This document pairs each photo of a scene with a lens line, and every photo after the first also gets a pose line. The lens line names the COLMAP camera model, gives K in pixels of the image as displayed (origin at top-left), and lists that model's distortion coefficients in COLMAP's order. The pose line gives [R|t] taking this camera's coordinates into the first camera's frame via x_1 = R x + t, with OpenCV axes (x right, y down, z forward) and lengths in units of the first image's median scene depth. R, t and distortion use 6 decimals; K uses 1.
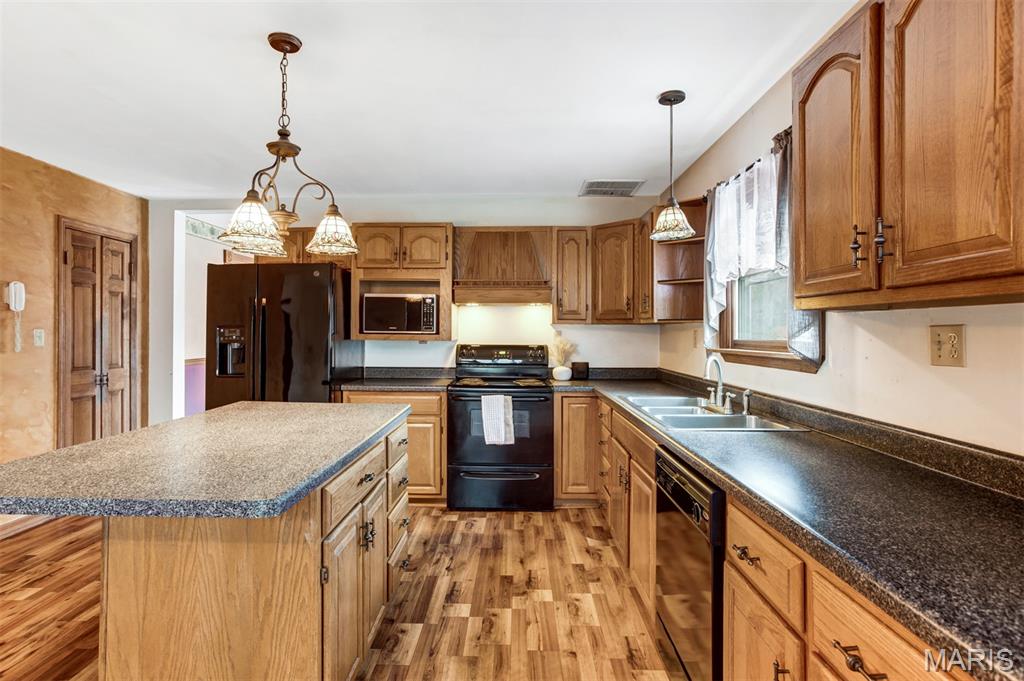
lens RADIAL K [[527.6, 0, 501.7], [0, 527.6, 332.0], [0, 0, 1]] dist [-0.053339, 0.039241]
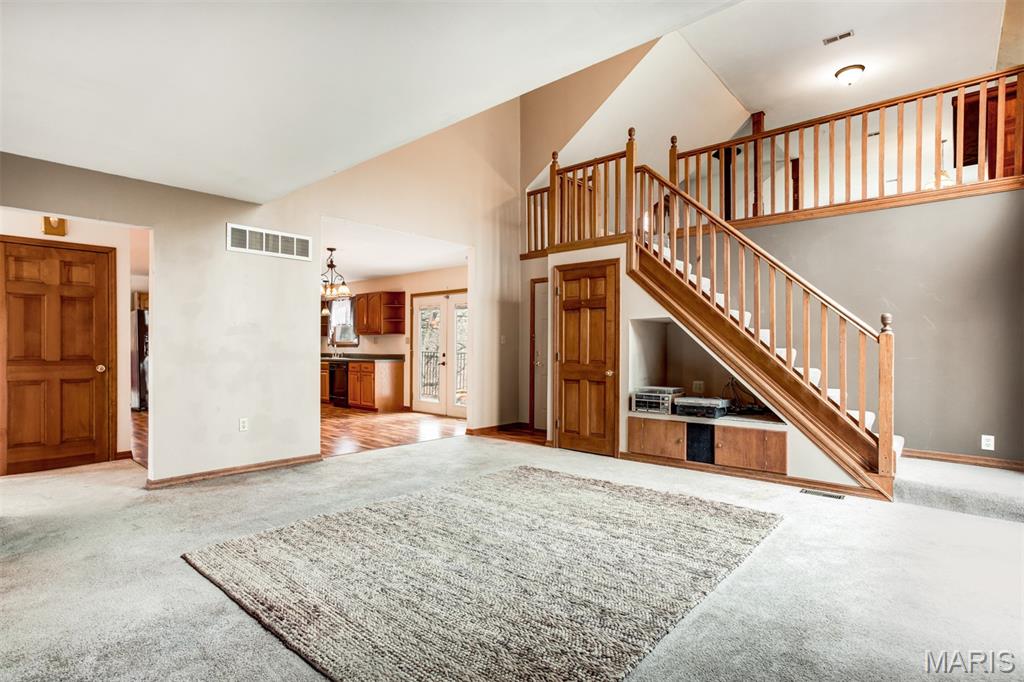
lens RADIAL K [[517.2, 0, 497.7], [0, 517.2, 335.0], [0, 0, 1]] dist [-0.045954, 0.036657]
pose [[0.648466, 0.017763, 0.761036, -1.199630], [0.000864, 0.999710, -0.024070, 0.041848], [-0.761243, 0.016266, 0.648263, -1.697917]]
